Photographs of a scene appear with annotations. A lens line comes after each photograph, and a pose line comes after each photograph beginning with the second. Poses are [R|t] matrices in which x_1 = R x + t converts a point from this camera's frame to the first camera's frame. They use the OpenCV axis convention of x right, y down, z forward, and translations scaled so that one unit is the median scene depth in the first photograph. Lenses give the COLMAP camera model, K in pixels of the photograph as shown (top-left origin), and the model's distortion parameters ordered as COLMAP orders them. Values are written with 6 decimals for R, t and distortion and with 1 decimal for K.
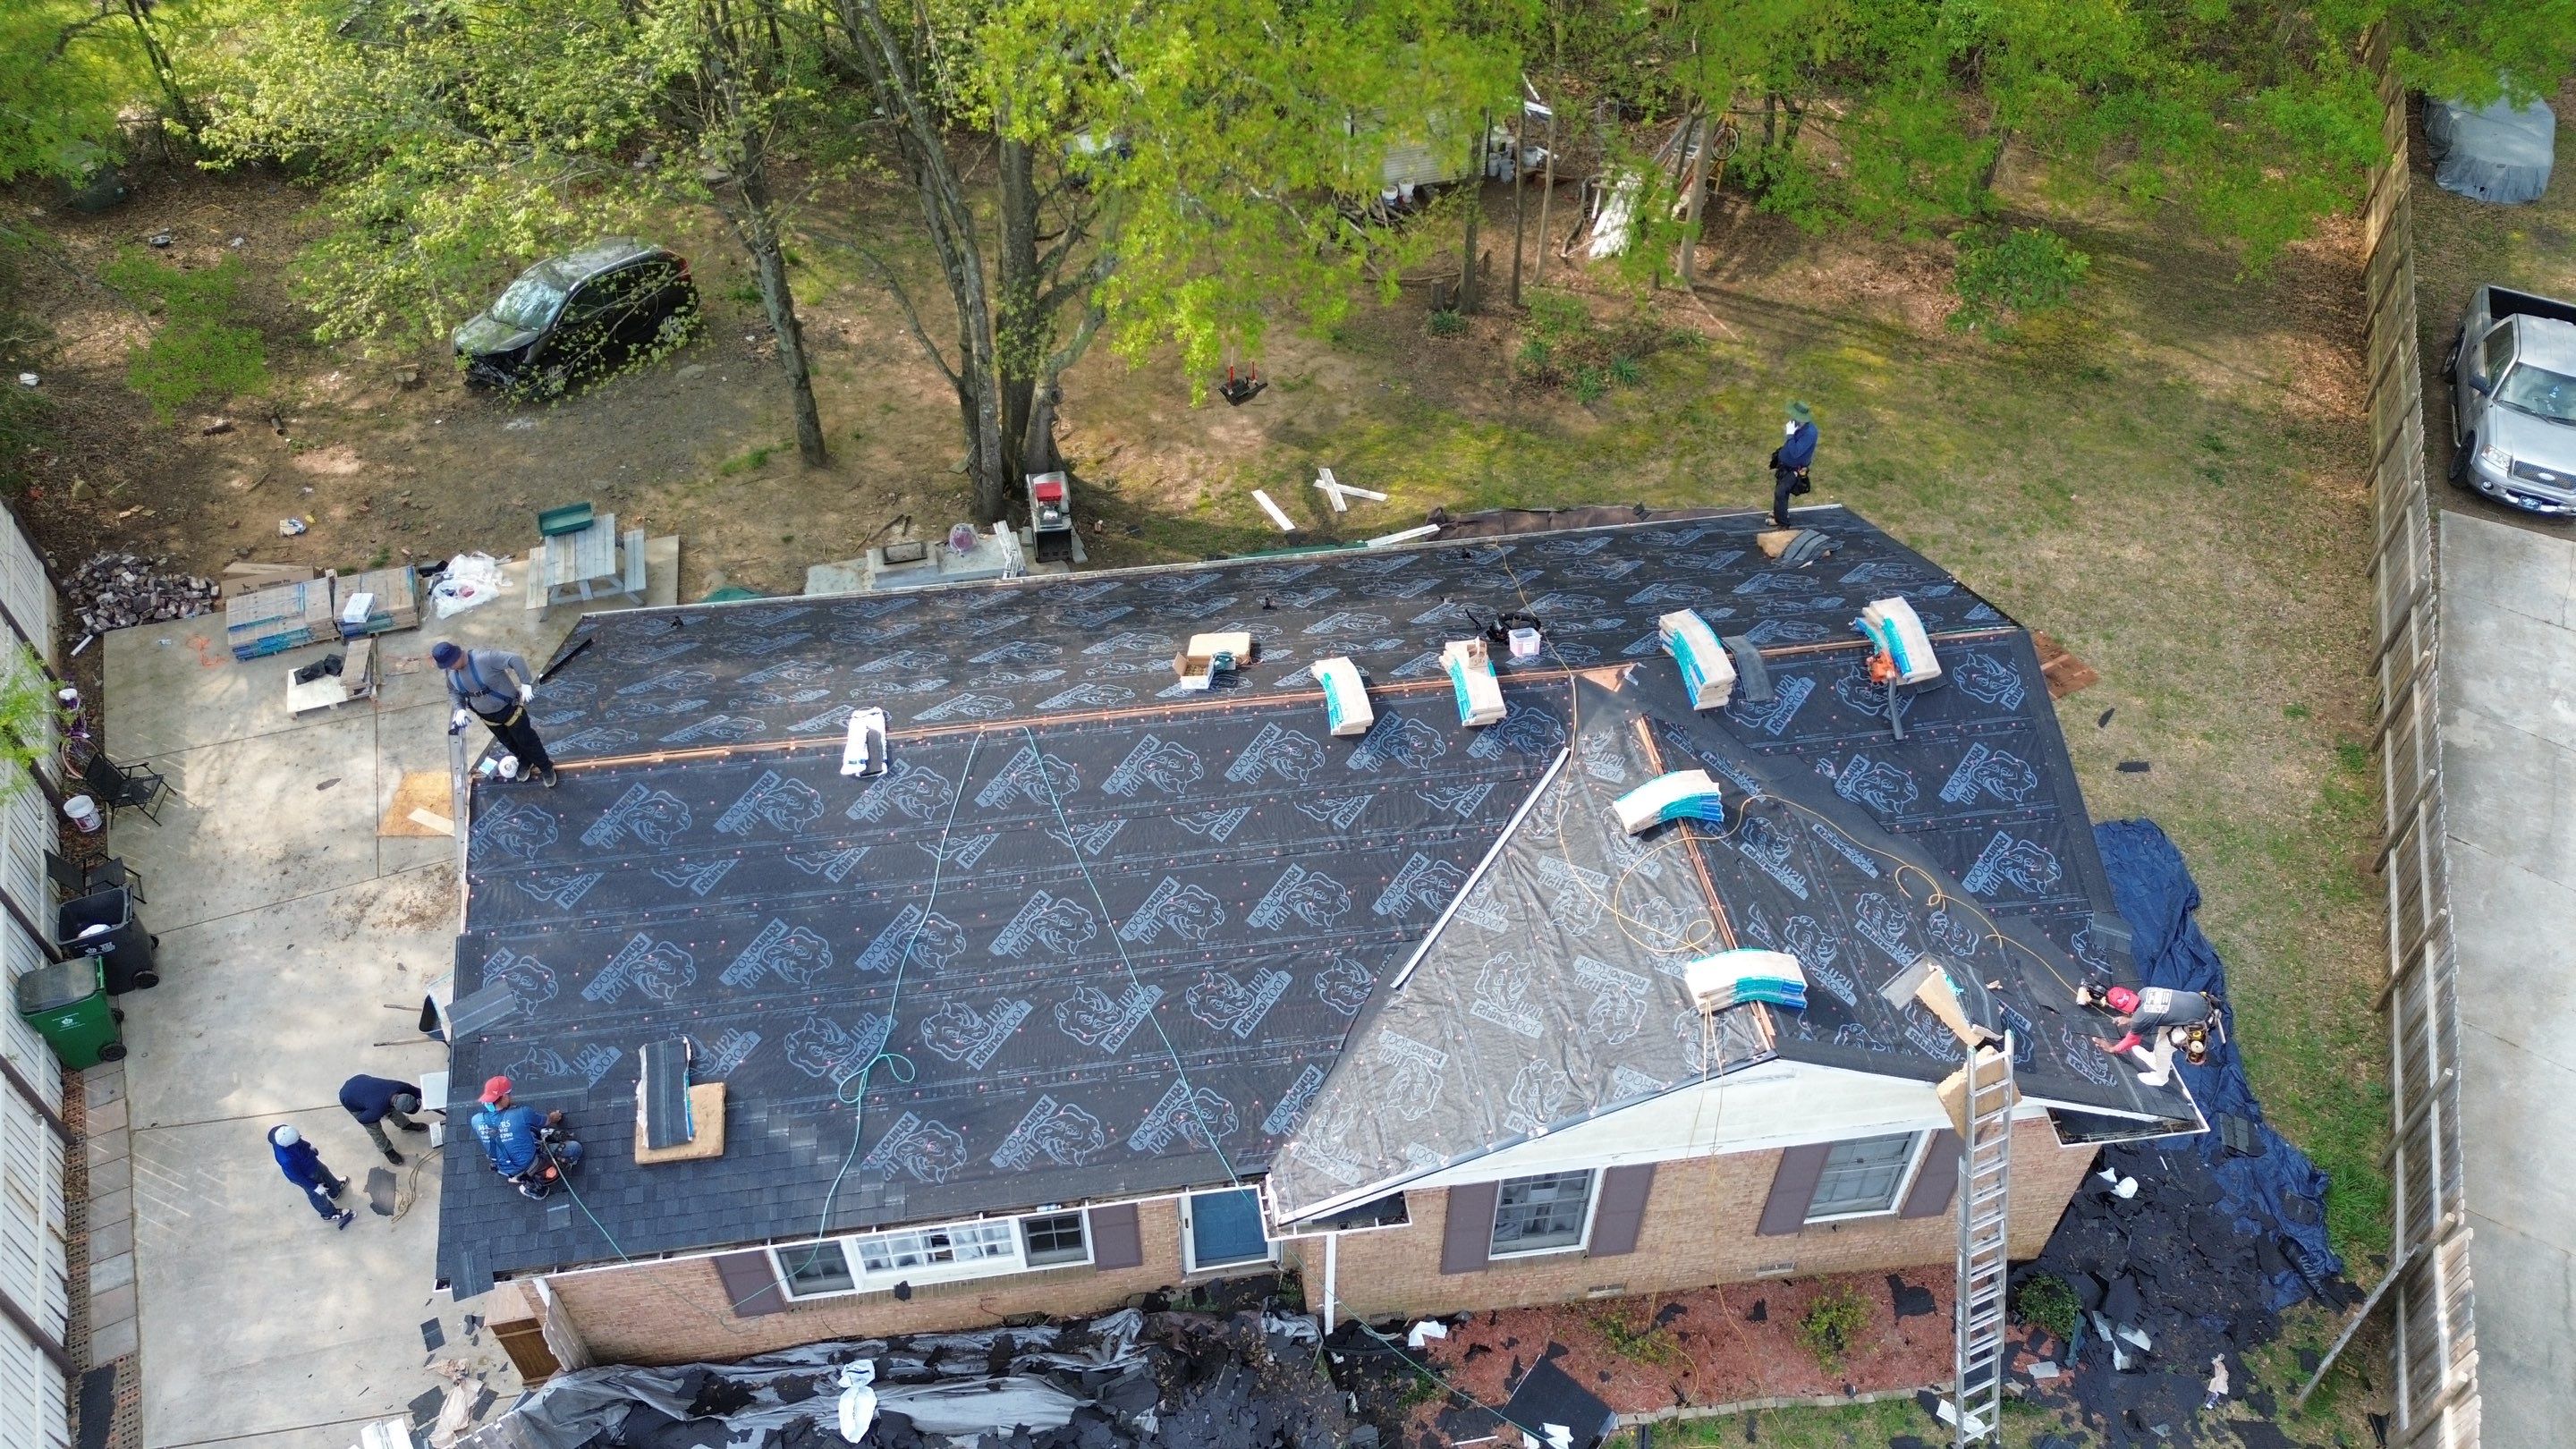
lens RADIAL K [[1811.4, 0, 1288.0], [0, 1811.4, 724.5], [0, 0, 1]] dist [0.086228, -0.092186]
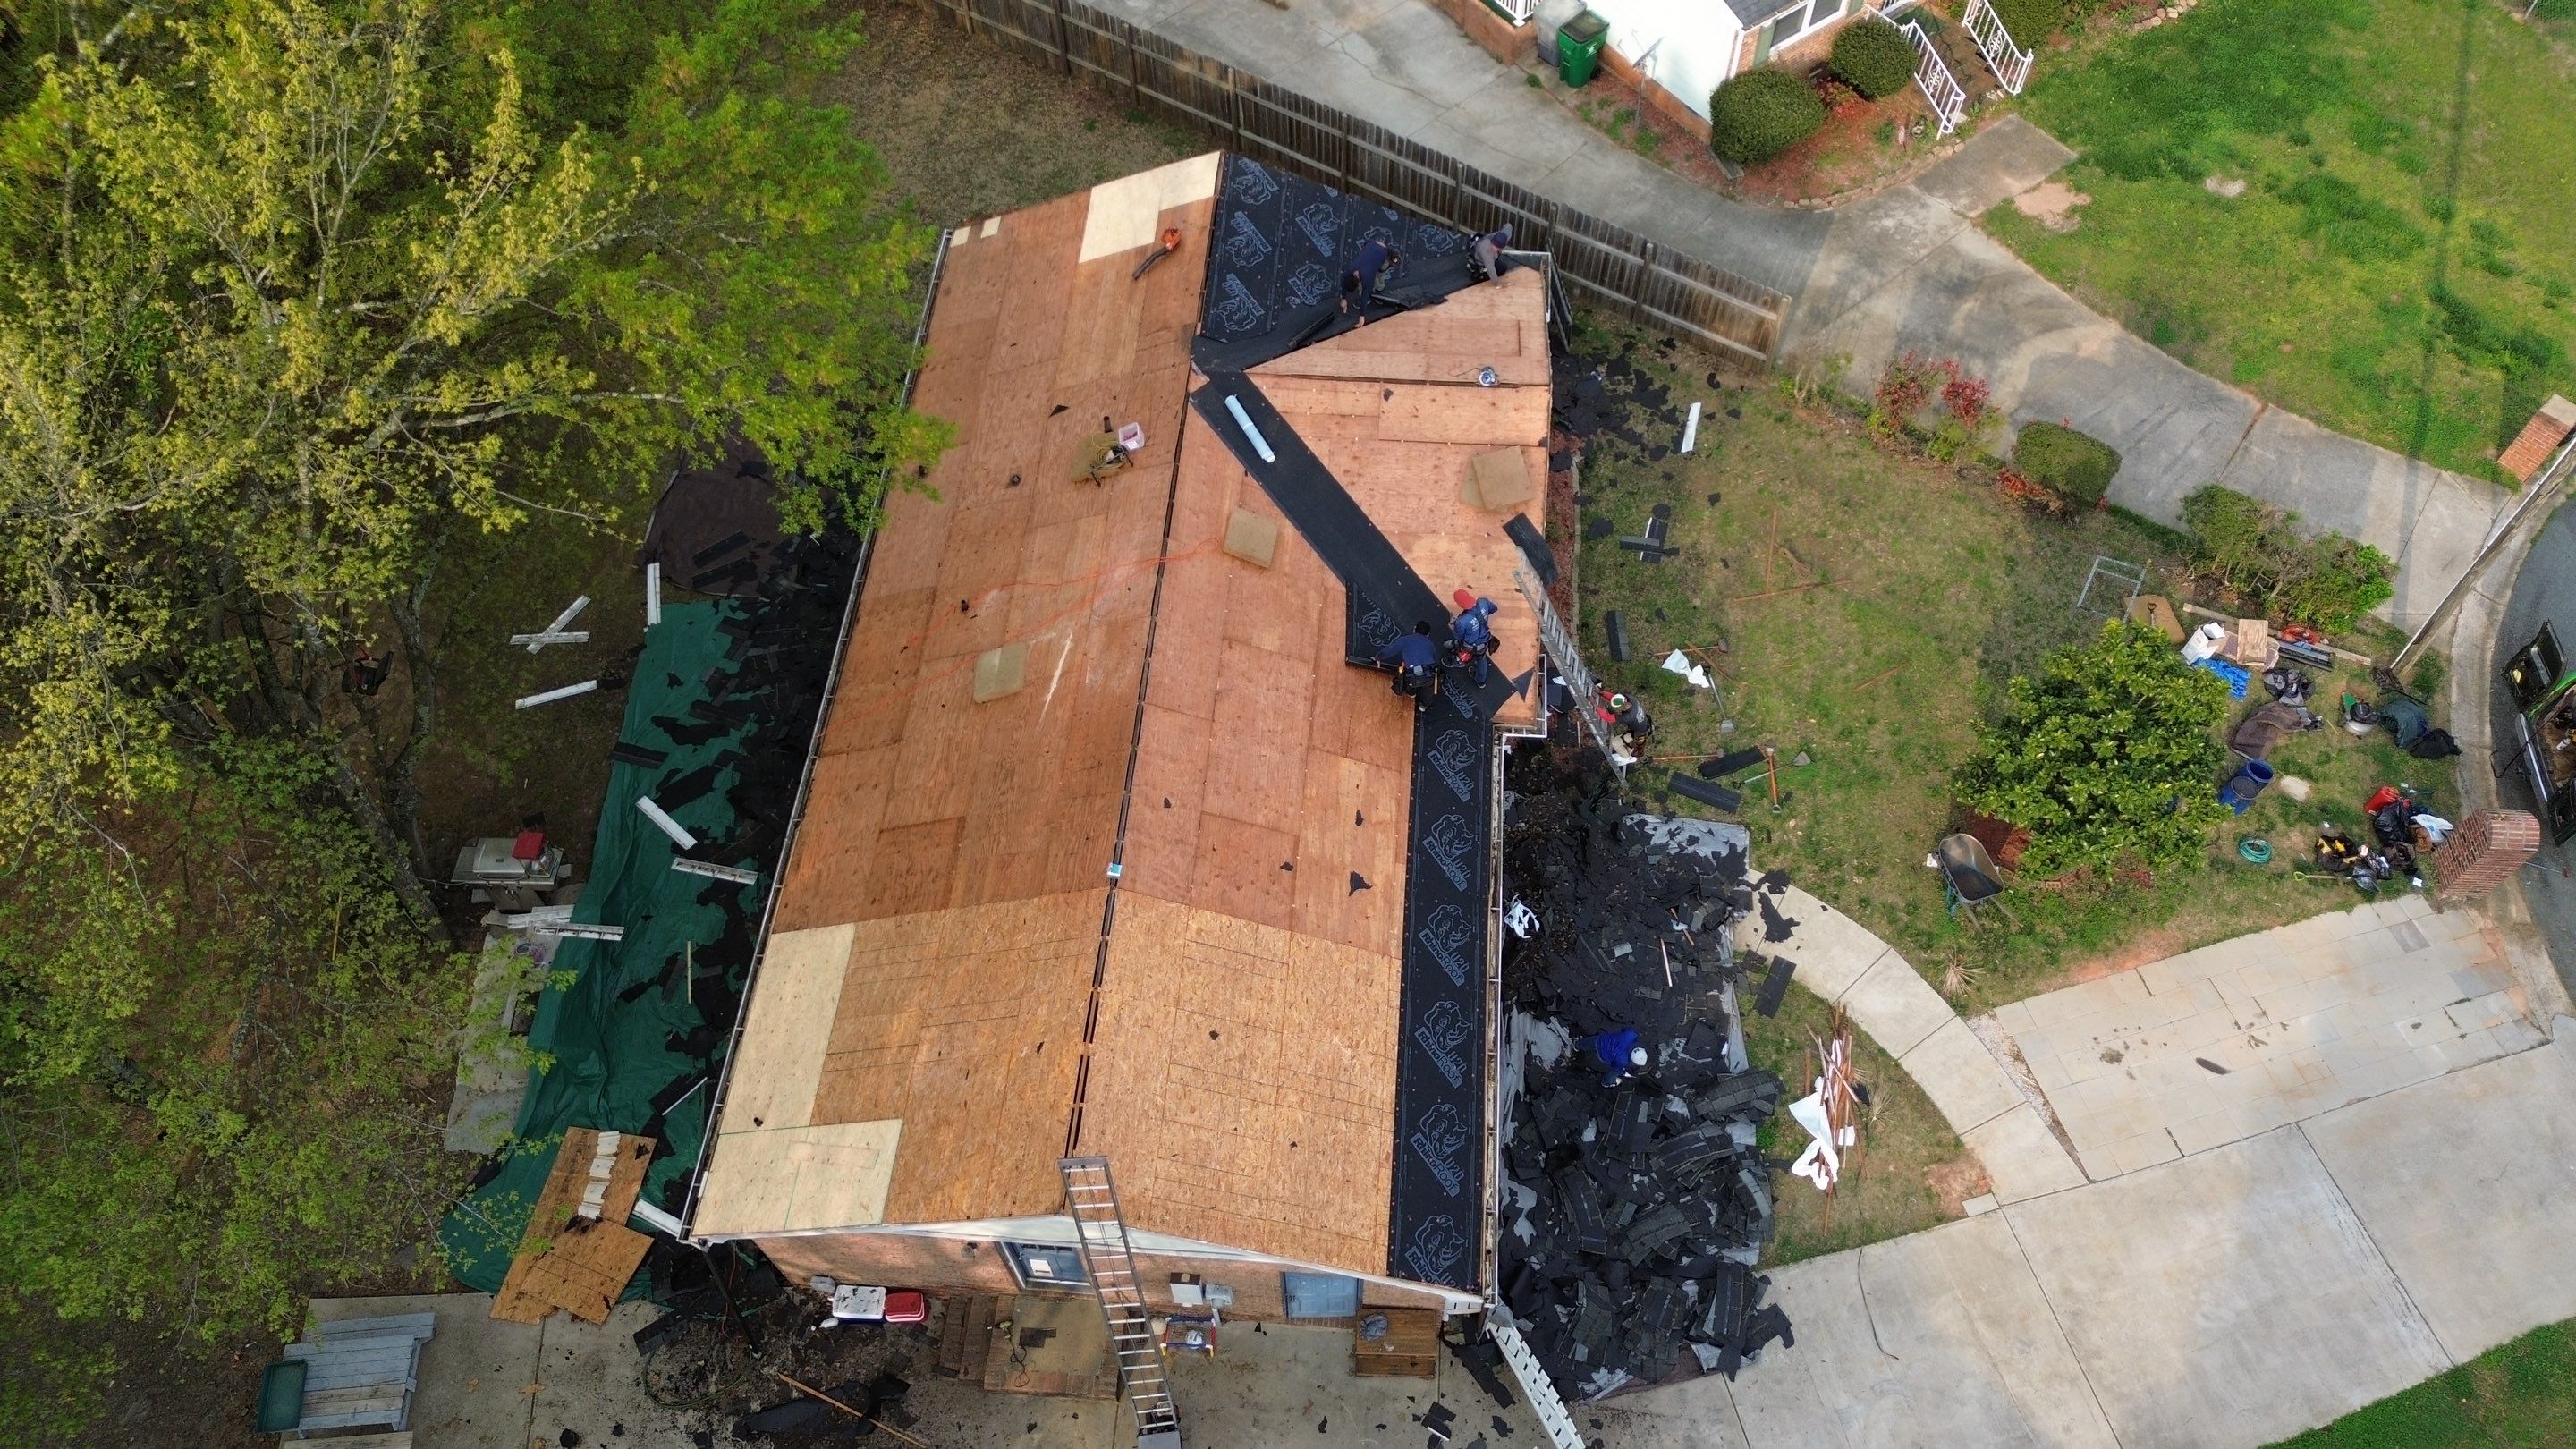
lens RADIAL K [[1781.4, 0, 1284.1], [0, 1781.4, 712.7], [0, 0, 1]] dist [0.176472, -0.418125]
pose [[0.219101, -0.822501, 0.524868, -0.626235], [0.704610, 0.505489, 0.498001, -0.460717], [-0.674922, 0.260715, 0.690296, 0.124741]]
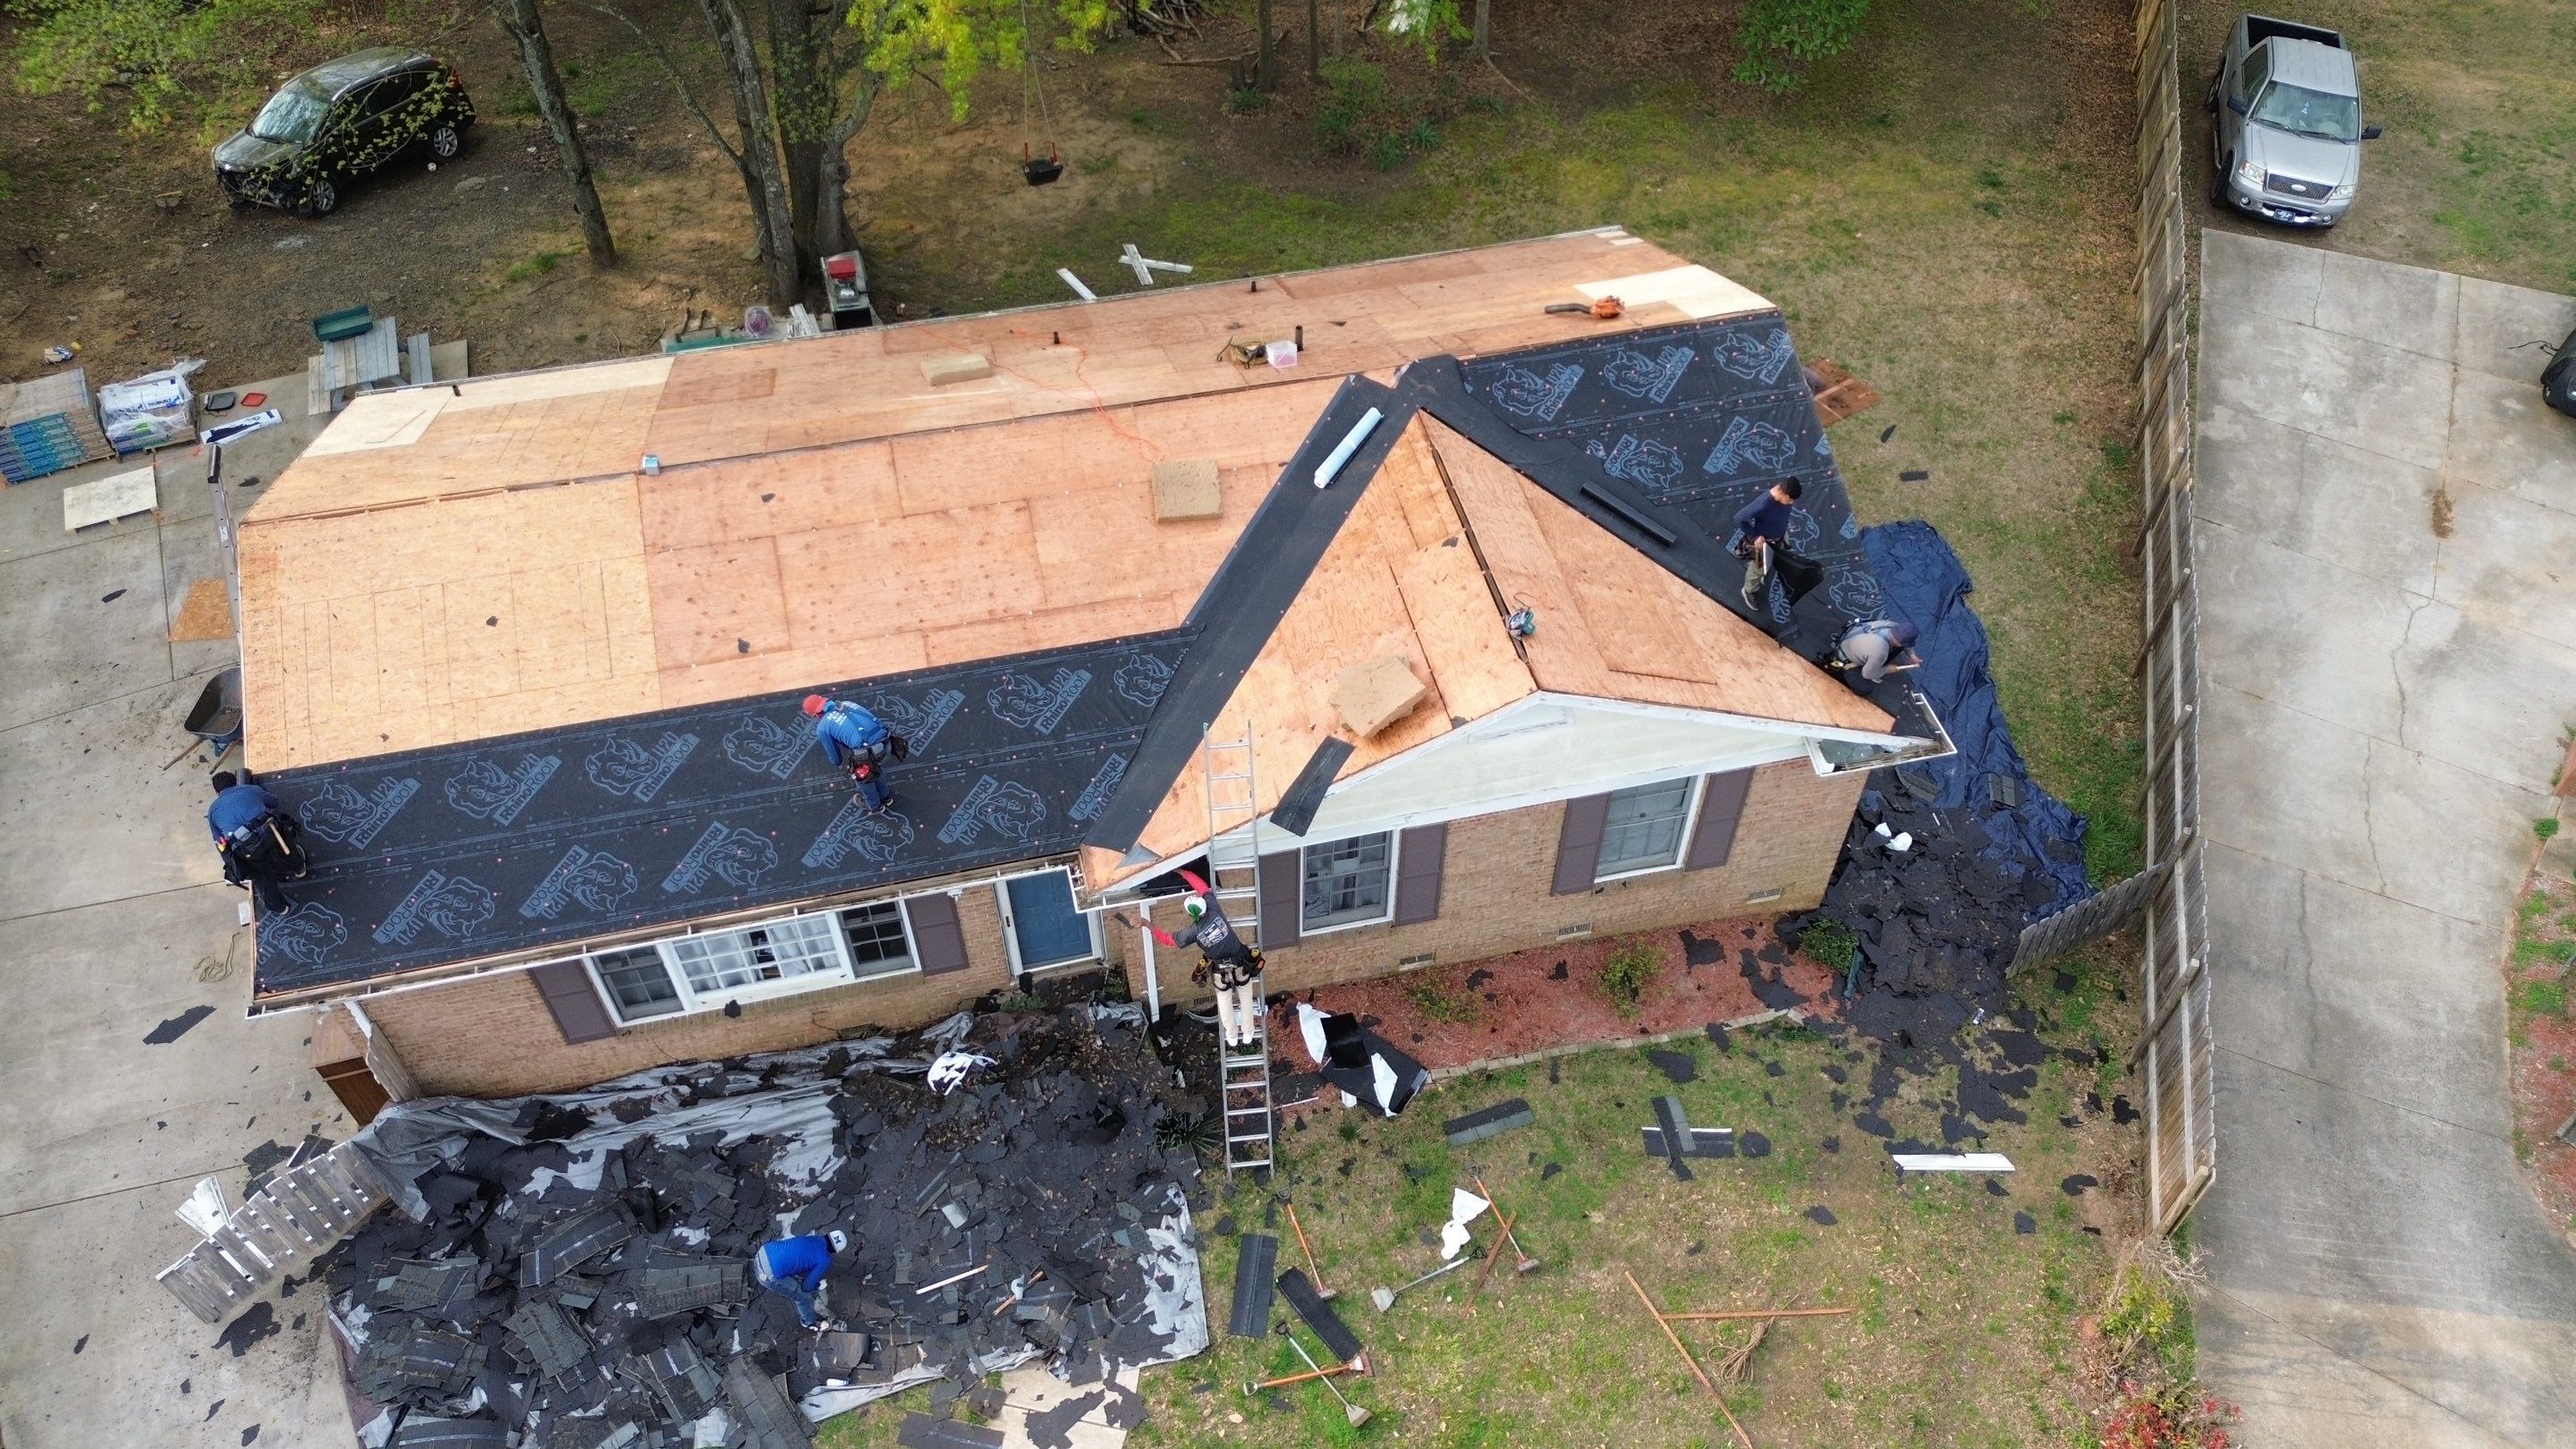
lens RADIAL K [[1811.4, 0, 1288.0], [0, 1811.4, 724.5], [0, 0, 1]] dist [0.086228, -0.092186]
pose [[0.995835, -0.066969, 0.061874, 0.041372], [0.063055, 0.996008, 0.063187, 0.094835], [-0.065859, -0.059022, 0.996082, -0.025955]]
